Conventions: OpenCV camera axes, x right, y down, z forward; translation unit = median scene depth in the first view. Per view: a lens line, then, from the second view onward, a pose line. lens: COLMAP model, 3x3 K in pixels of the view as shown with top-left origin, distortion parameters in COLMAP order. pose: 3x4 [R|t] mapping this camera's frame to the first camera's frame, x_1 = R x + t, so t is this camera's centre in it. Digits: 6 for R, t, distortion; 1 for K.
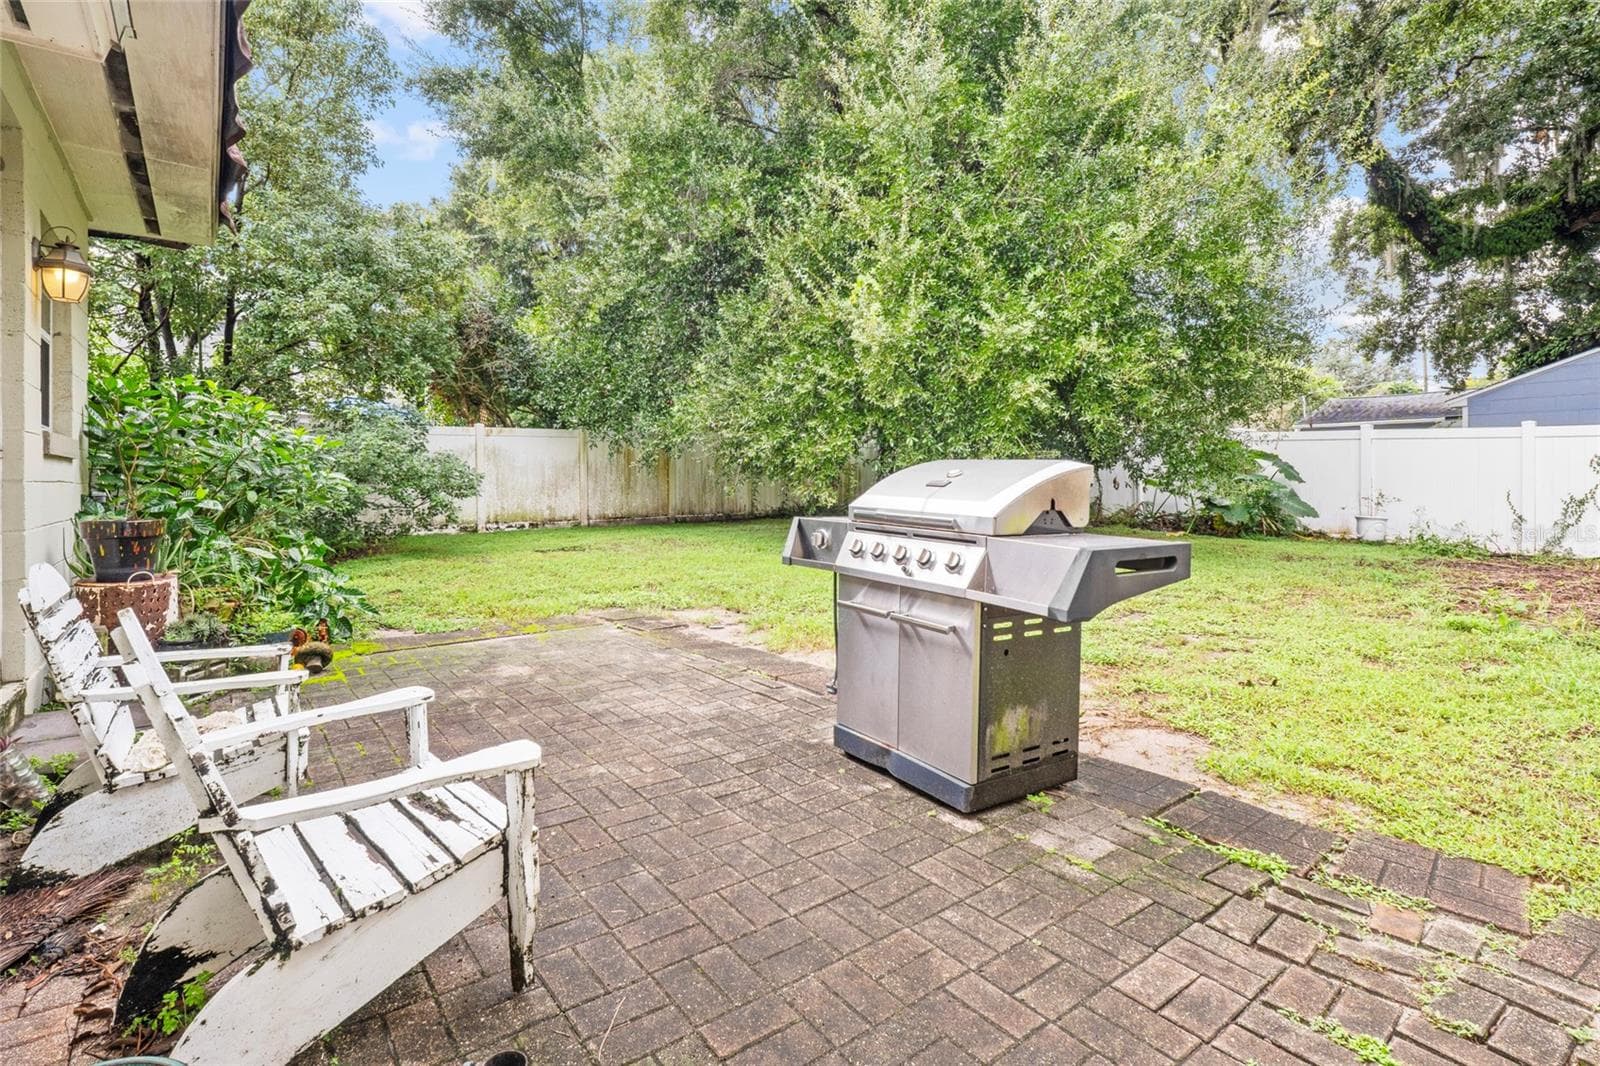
lens RADIAL K [[748.0, 0, 770.9], [0, 748.0, 498.3], [0, 0, 1]] dist [0.000294, -0.001960]
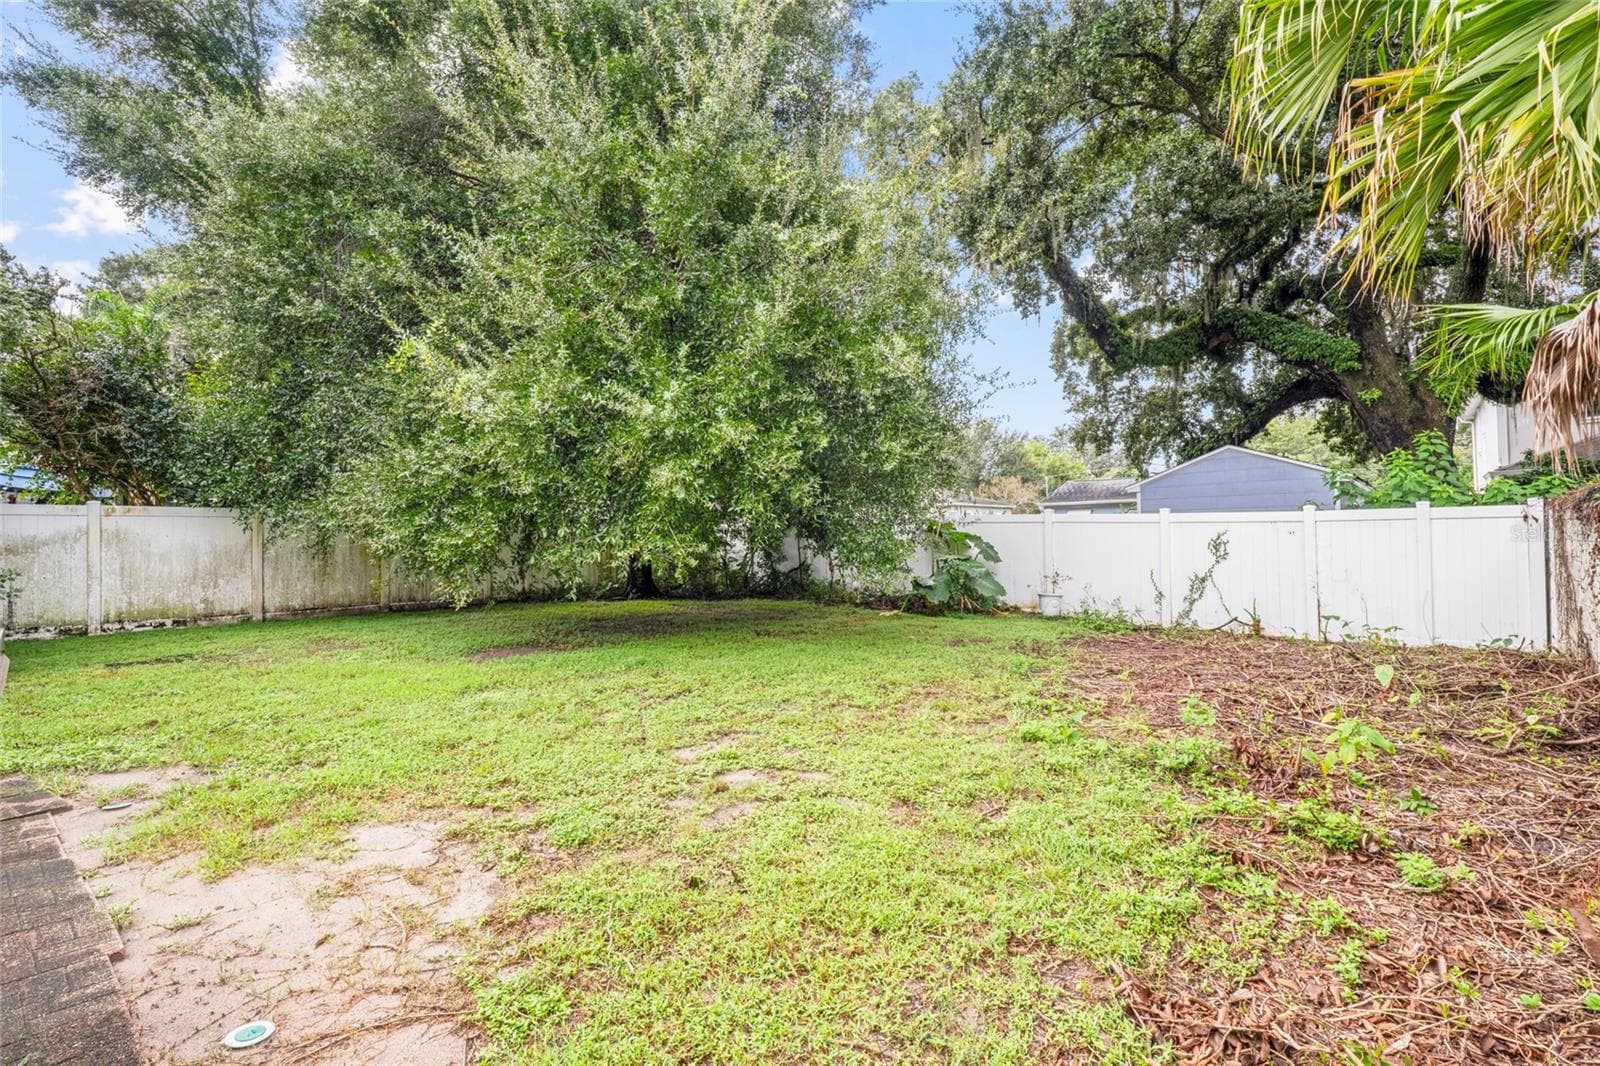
lens RADIAL K [[703.4, 0, 771.2], [0, 703.4, 555.4], [0, 0, 1]] dist [0.000779, -0.000227]
pose [[0.973360, -0.009223, 0.229096, 0.140447], [0.012915, 0.999810, -0.014620, -0.018371], [-0.228918, 0.017189, 0.973294, 0.071595]]
